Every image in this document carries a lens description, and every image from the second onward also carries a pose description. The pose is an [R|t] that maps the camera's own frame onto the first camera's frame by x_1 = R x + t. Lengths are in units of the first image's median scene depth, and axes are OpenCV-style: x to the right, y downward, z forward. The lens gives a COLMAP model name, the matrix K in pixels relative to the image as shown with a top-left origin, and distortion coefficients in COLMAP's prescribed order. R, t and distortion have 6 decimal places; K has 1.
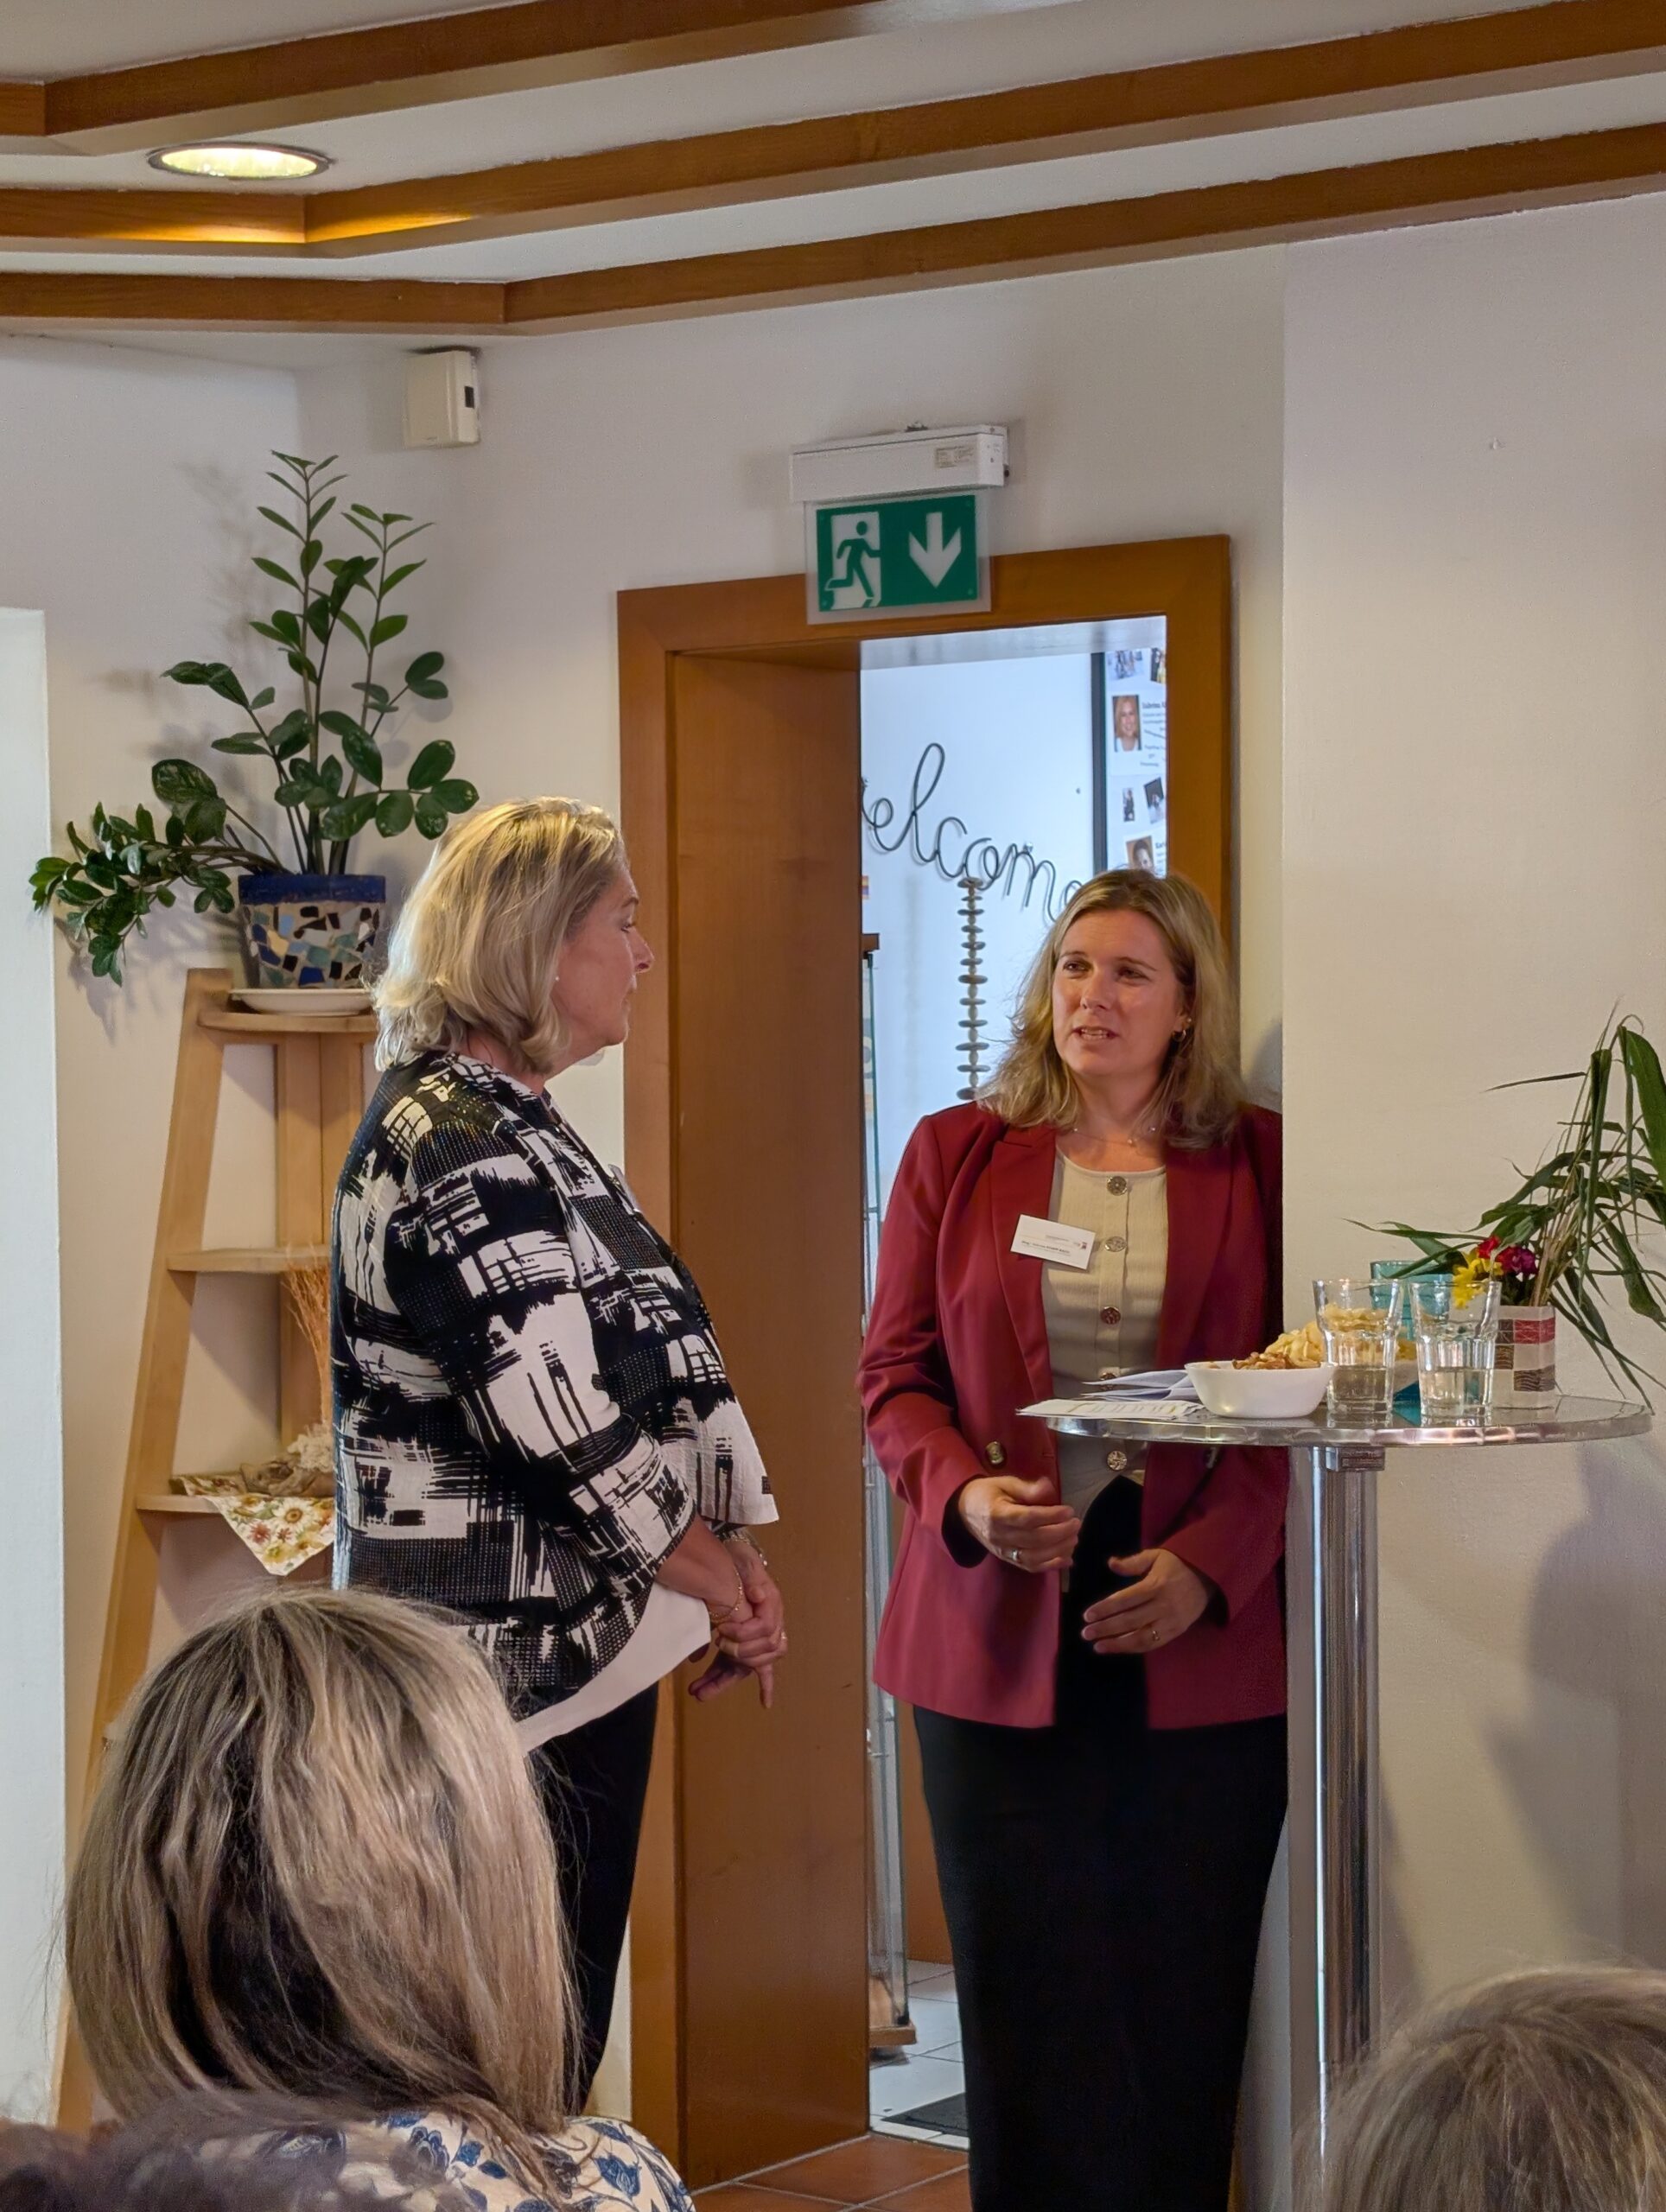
lens RADIAL K [[4671.9, 0, 945.2], [0, 4671.9, 1169.7], [0, 0, 1]] dist [0.285209, -0.440979]
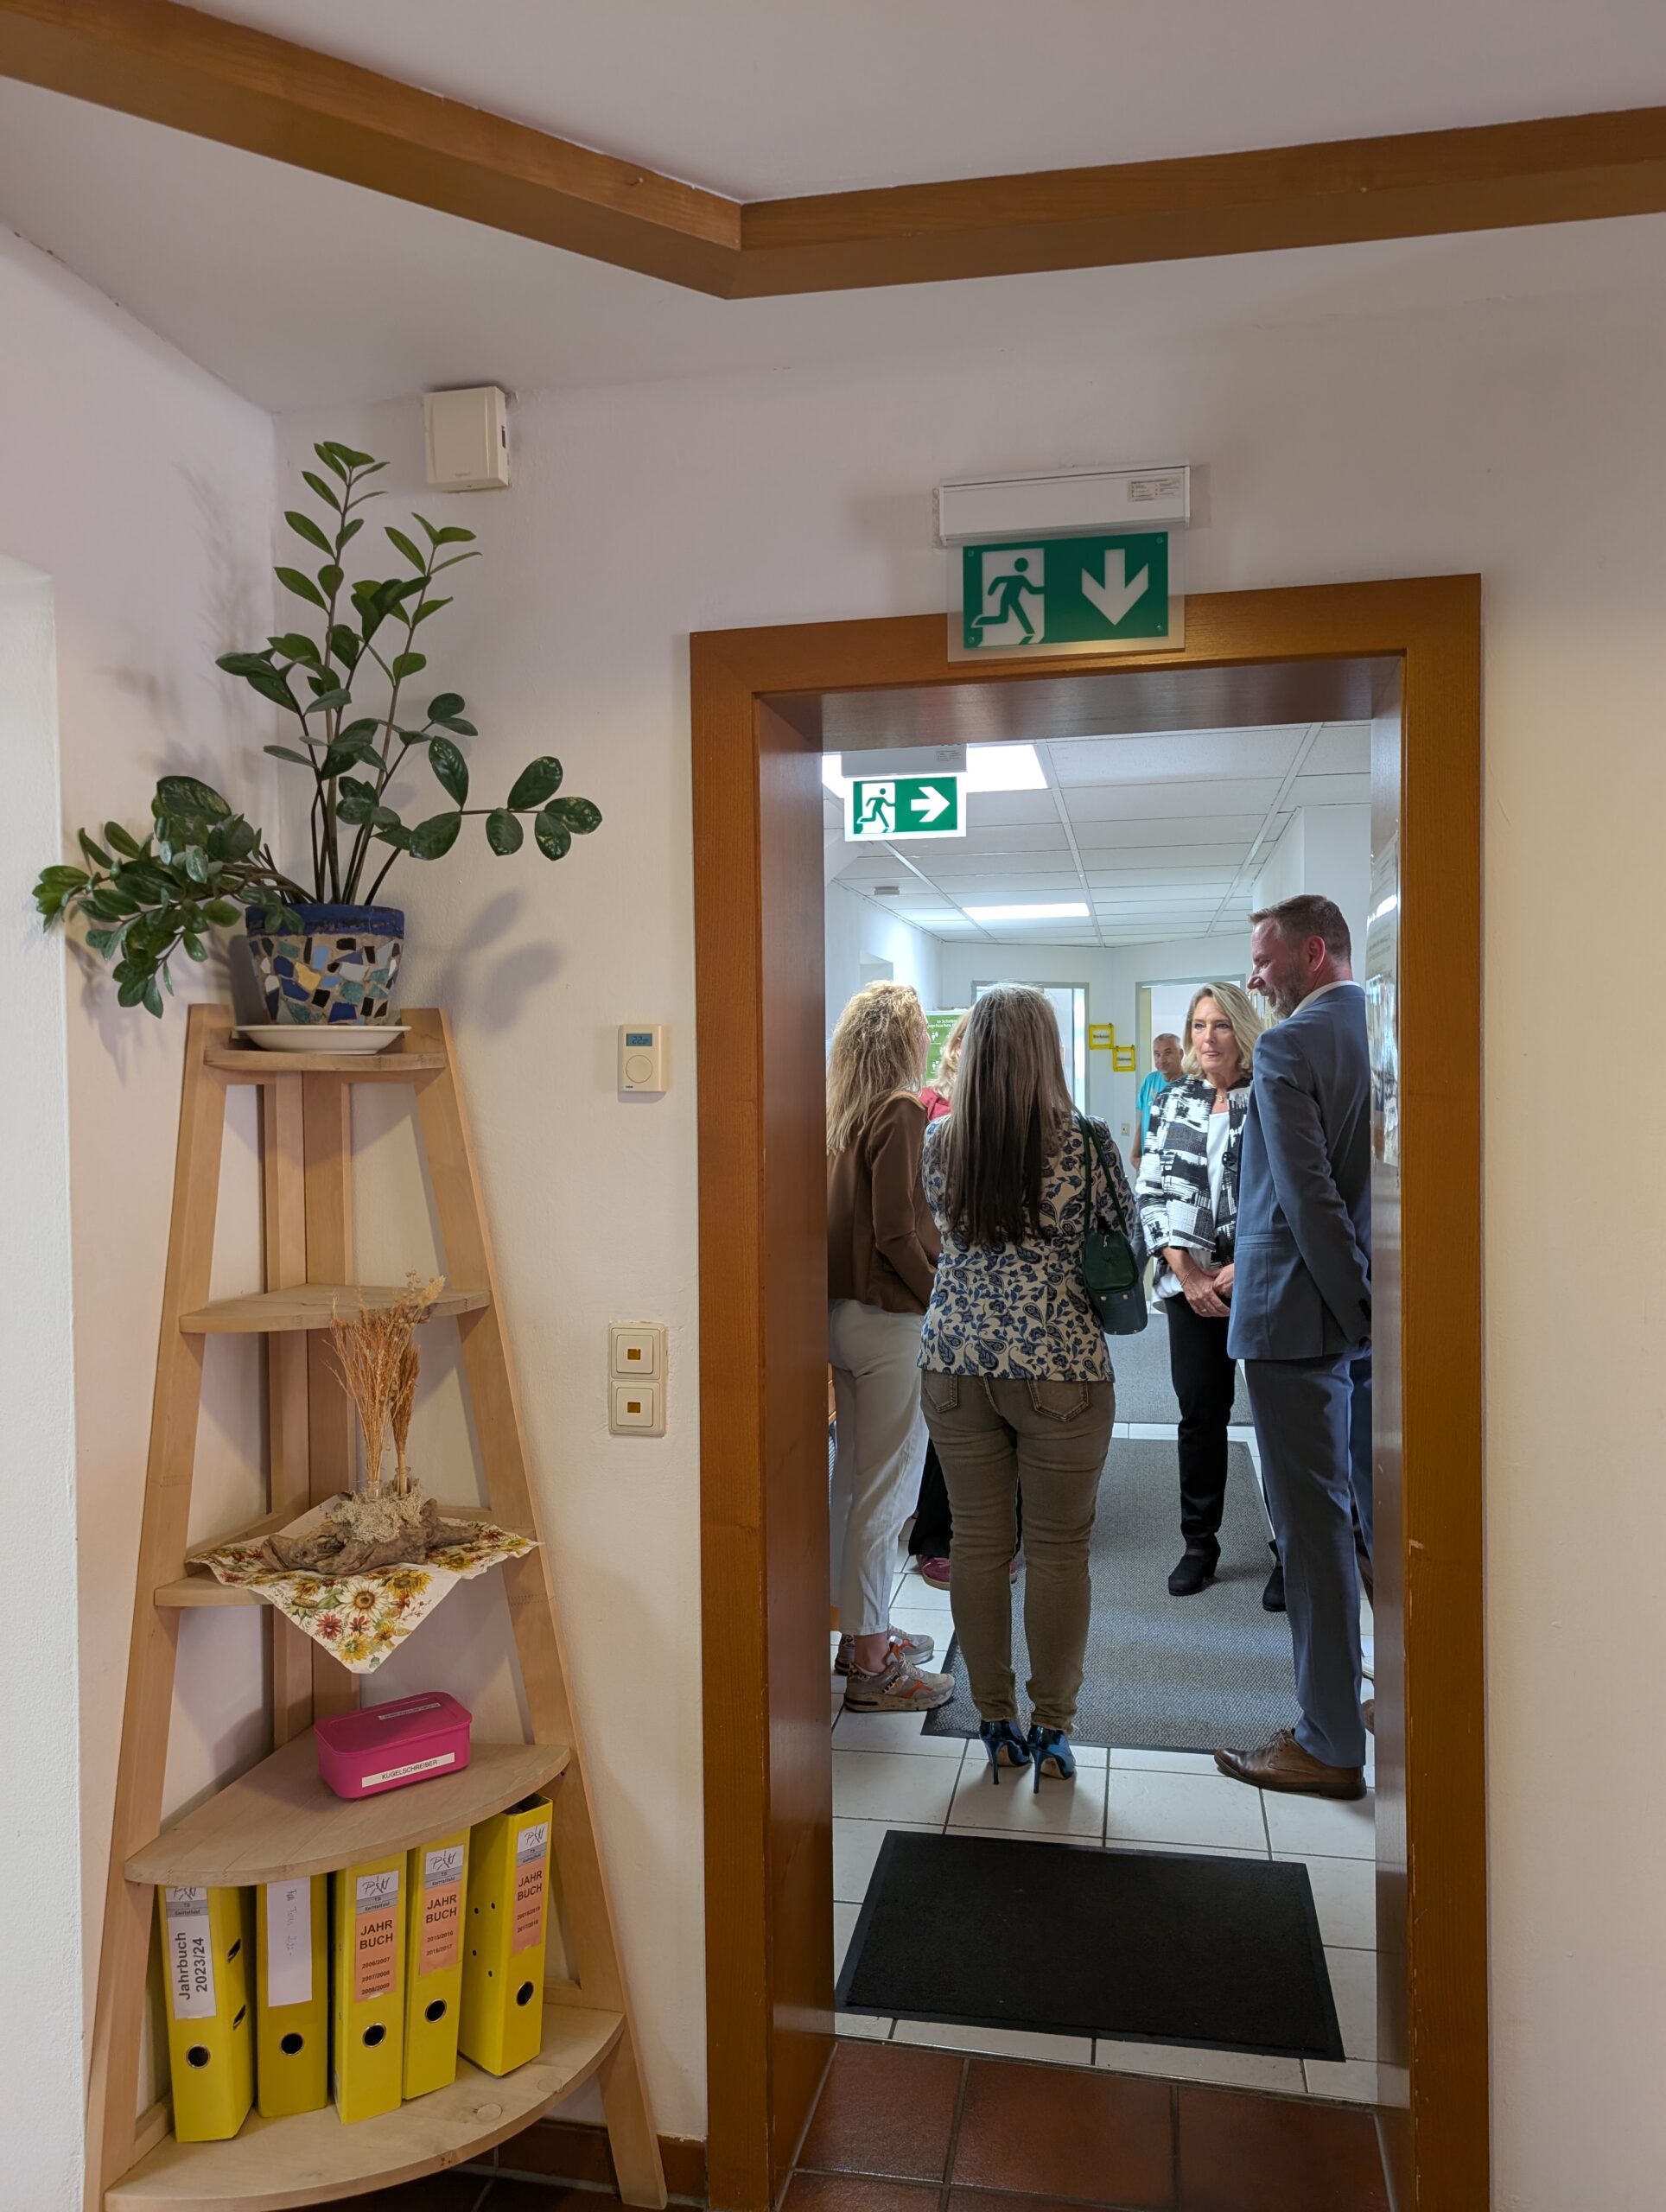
lens RADIAL K [[1585.2, 0, 842.2], [0, 1585.2, 1100.5], [0, 0, 1]] dist [0.033457, -0.028818]
pose [[0.885737, -0.009215, 0.464096, -0.196114], [0.018430, 0.999713, -0.015323, -0.016638], [-0.463822, 0.022125, 0.885652, 0.671272]]
